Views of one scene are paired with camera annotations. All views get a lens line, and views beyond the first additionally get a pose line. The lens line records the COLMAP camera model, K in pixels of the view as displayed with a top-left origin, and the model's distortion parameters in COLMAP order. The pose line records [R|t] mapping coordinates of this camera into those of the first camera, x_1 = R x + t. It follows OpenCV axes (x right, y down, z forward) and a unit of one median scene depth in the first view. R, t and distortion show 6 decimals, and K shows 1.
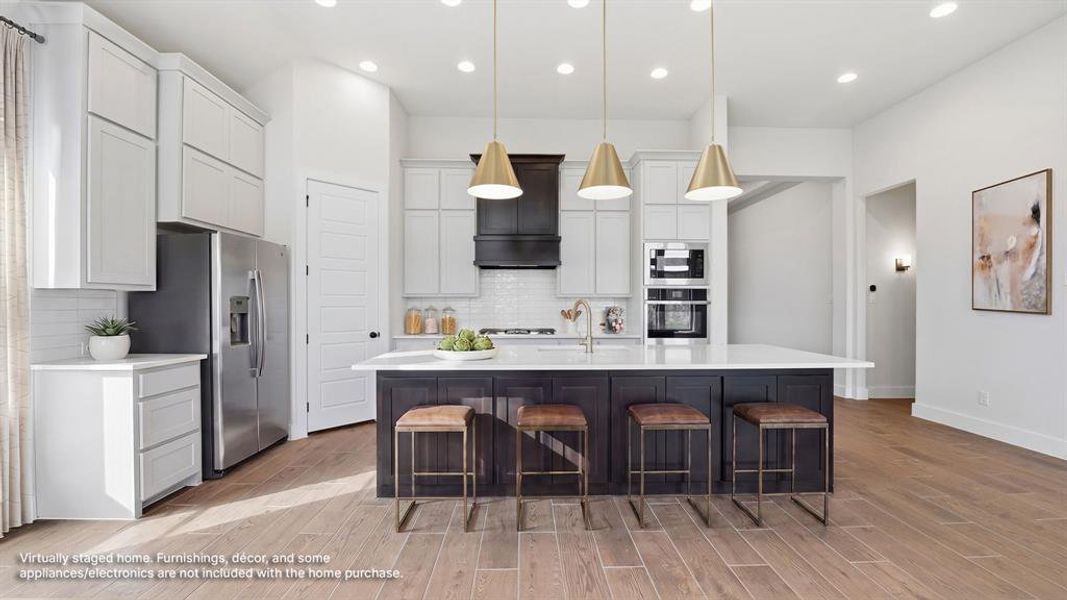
lens RADIAL K [[429.1, 0, 538.1], [0, 429.1, 309.5], [0, 0, 1]] dist [-0.015457, -0.000462]
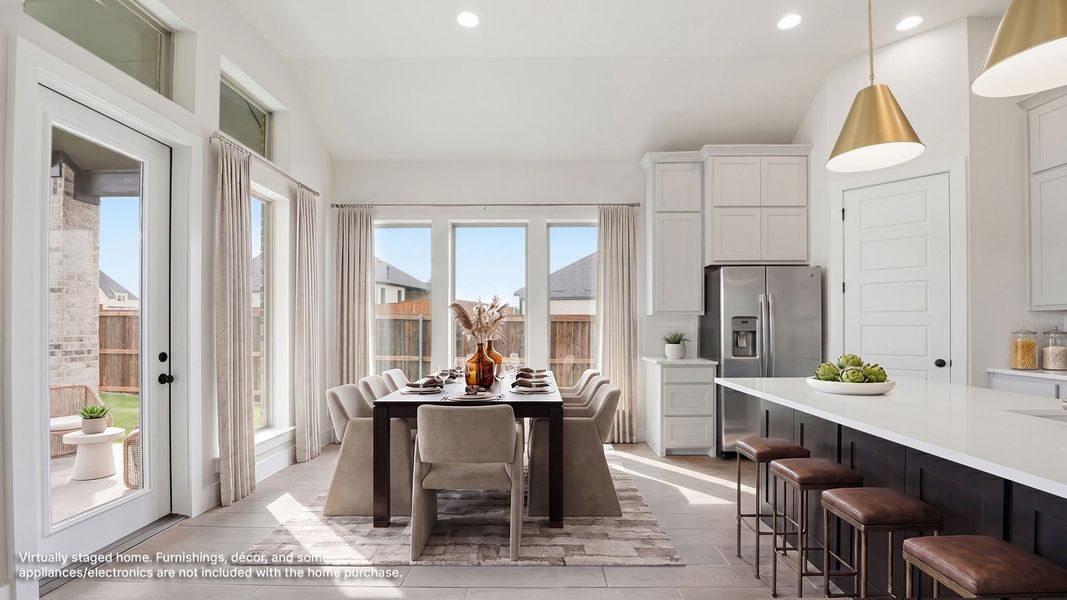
lens RADIAL K [[431.6, 0, 537.1], [0, 431.6, 322.8], [0, 0, 1]] dist [-0.020781, -0.000179]
pose [[-0.033888, -0.004180, -0.999417, 0.430869], [-0.007829, 0.999962, -0.003917, -0.003304], [0.999395, 0.007691, -0.033919, 0.351324]]
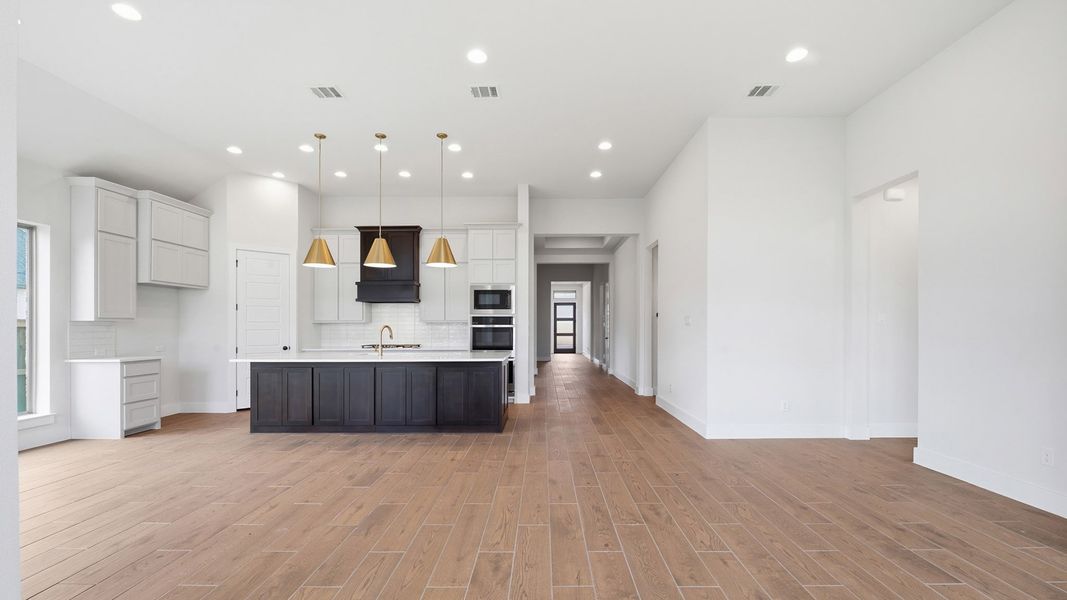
lens RADIAL K [[427.9, 0, 532.0], [0, 427.9, 328.5], [0, 0, 1]] dist [-0.001718, -0.000031]
pose [[0.998958, -0.003587, -0.045503, 0.631320], [0.003247, 0.999966, -0.007545, 0.004536], [0.045529, 0.007389, 0.998936, -0.542729]]
